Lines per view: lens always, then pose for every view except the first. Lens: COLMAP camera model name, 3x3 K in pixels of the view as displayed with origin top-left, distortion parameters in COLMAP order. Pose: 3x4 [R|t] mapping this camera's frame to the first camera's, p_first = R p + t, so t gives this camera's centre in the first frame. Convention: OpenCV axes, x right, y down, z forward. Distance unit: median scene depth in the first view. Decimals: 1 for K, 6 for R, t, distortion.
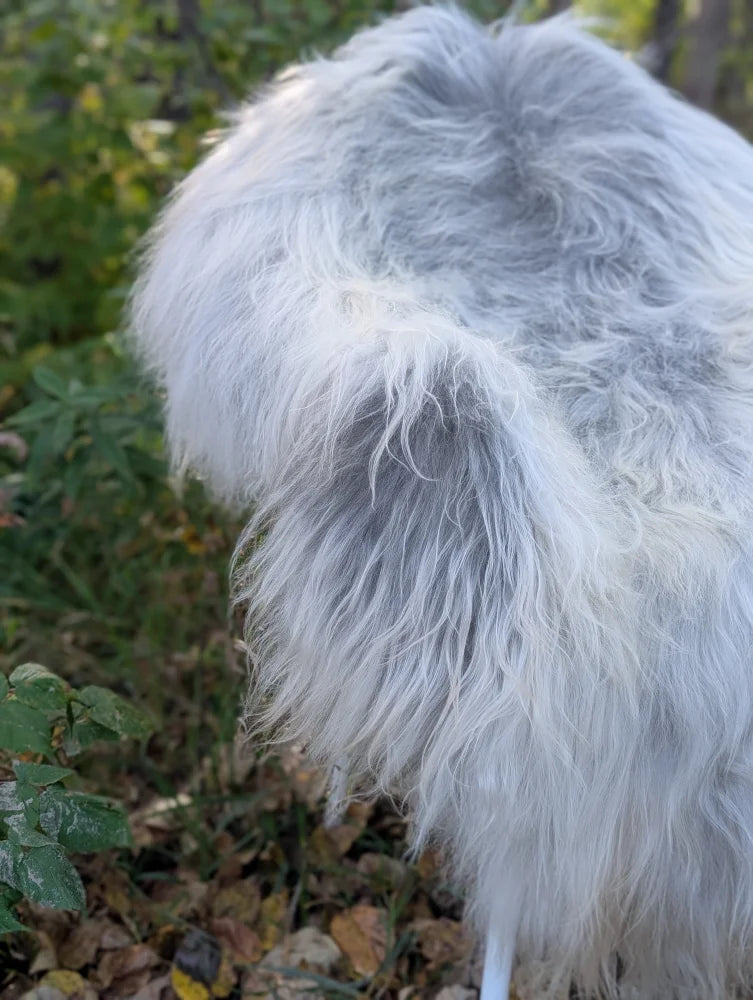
lens RADIAL K [[1439.0, 0, 369.9], [0, 1439.0, 503.3], [0, 0, 1]] dist [0.198064, -0.876590]
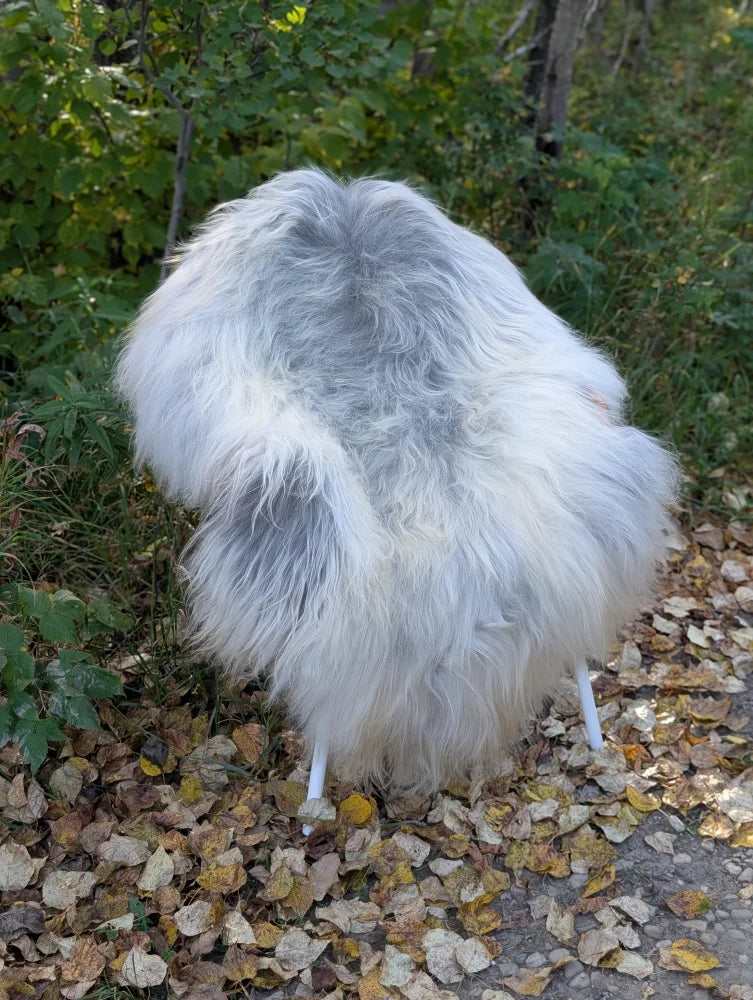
lens RADIAL K [[1439.0, 0, 369.9], [0, 1439.0, 503.3], [0, 0, 1]] dist [0.198064, -0.876590]
pose [[0.998267, 0.028865, 0.051273, 0.043095], [-0.036058, 0.988713, 0.145417, -0.254161], [-0.046496, -0.147014, 0.988041, -0.715984]]
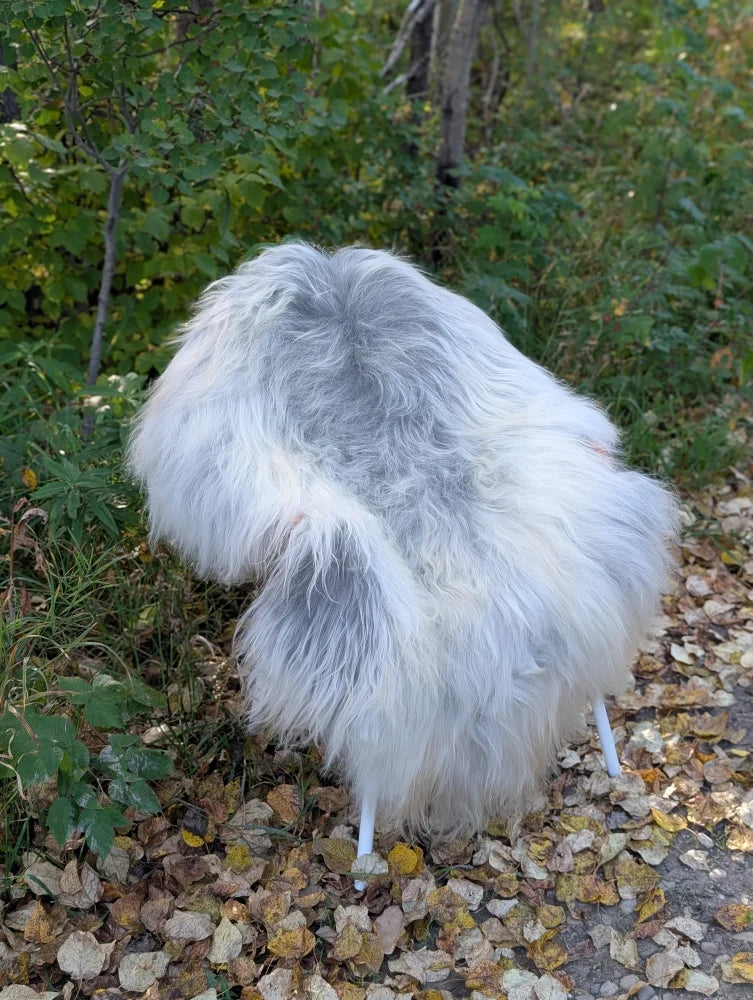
lens RADIAL K [[1439.6, 0, 385.8], [0, 1439.6, 495.4], [0, 0, 1]] dist [0.166441, -0.681667]
pose [[0.985443, -0.050982, 0.162183, -0.161897], [0.028645, 0.990130, 0.137196, -0.332459], [-0.167577, -0.130553, 0.977176, -0.748973]]
